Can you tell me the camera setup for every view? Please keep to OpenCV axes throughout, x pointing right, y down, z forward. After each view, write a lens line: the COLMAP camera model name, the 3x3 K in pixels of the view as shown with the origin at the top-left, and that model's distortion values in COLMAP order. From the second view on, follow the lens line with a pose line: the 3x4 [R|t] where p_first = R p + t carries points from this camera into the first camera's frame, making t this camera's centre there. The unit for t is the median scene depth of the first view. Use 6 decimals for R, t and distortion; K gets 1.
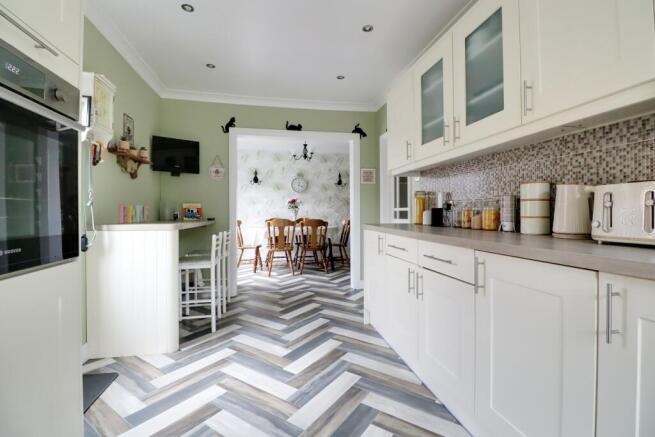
lens RADIAL K [[302.7, 0, 323.7], [0, 302.7, 232.7], [0, 0, 1]] dist [-0.029452, -0.000348]
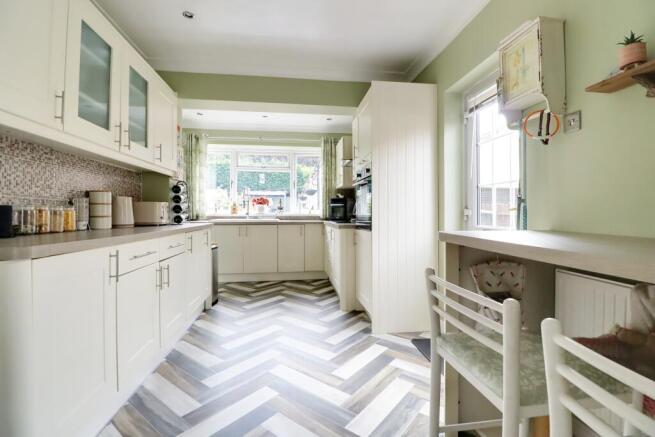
lens RADIAL K [[302.7, 0, 328.6], [0, 302.7, 214.9], [0, 0, 1]] dist [-0.029452, -0.000348]
pose [[-0.997976, -0.006589, 0.063247, -0.365790], [-0.002186, 0.997584, 0.069432, -0.137810], [-0.063551, 0.069153, -0.995580, 2.019484]]
